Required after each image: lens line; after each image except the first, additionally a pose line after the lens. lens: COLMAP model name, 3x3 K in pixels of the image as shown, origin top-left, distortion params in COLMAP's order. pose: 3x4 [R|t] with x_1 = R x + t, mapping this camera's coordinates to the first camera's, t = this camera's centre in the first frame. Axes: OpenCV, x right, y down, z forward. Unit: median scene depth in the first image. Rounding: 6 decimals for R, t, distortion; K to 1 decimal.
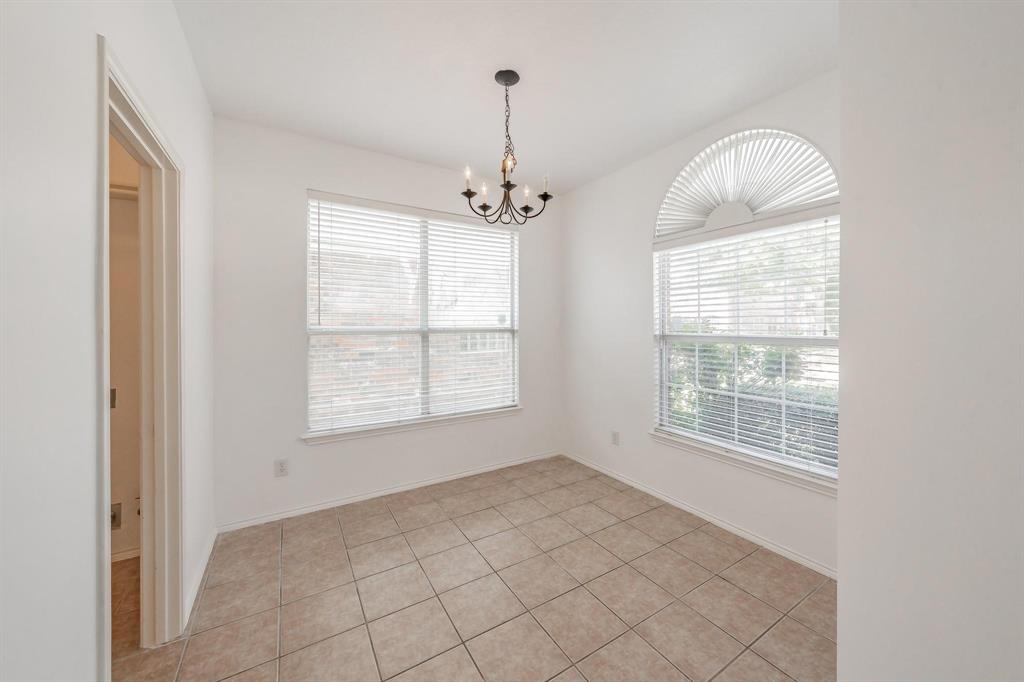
lens RADIAL K [[380.3, 0, 527.0], [0, 380.3, 325.9], [0, 0, 1]] dist [-0.000101, 0.000029]
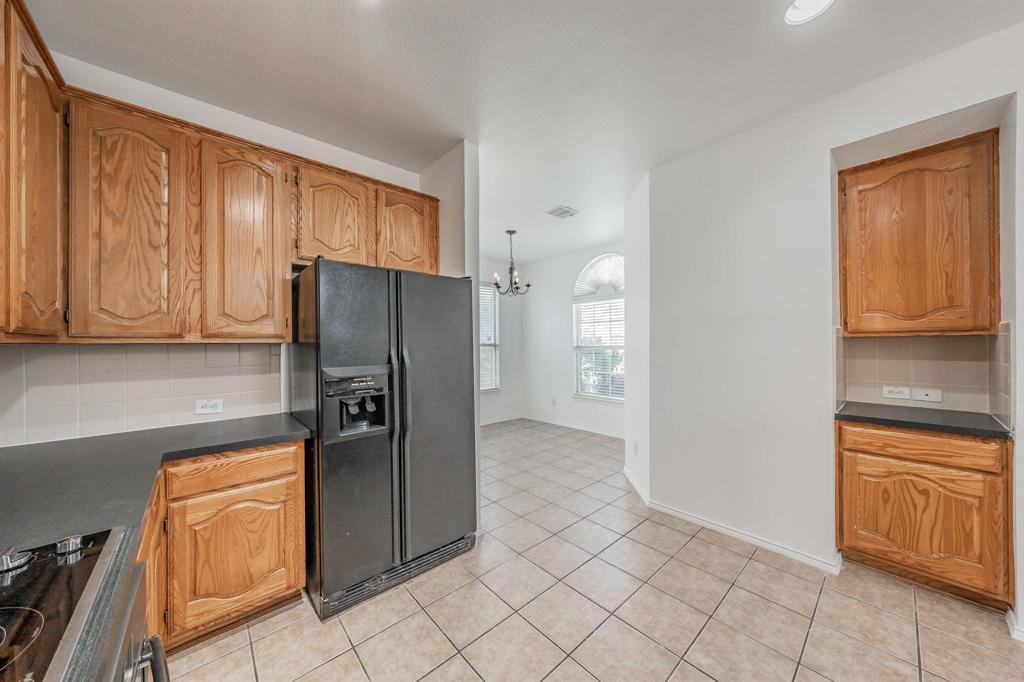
lens RADIAL K [[348.8, 0, 514.9], [0, 348.8, 343.7], [0, 0, 1]] dist [-0.001187, -0.000073]
pose [[0.987228, -0.005950, 0.159201, -0.252726], [0.006622, 0.999971, -0.003690, 0.015269], [-0.159175, 0.004697, 0.987239, -0.733944]]
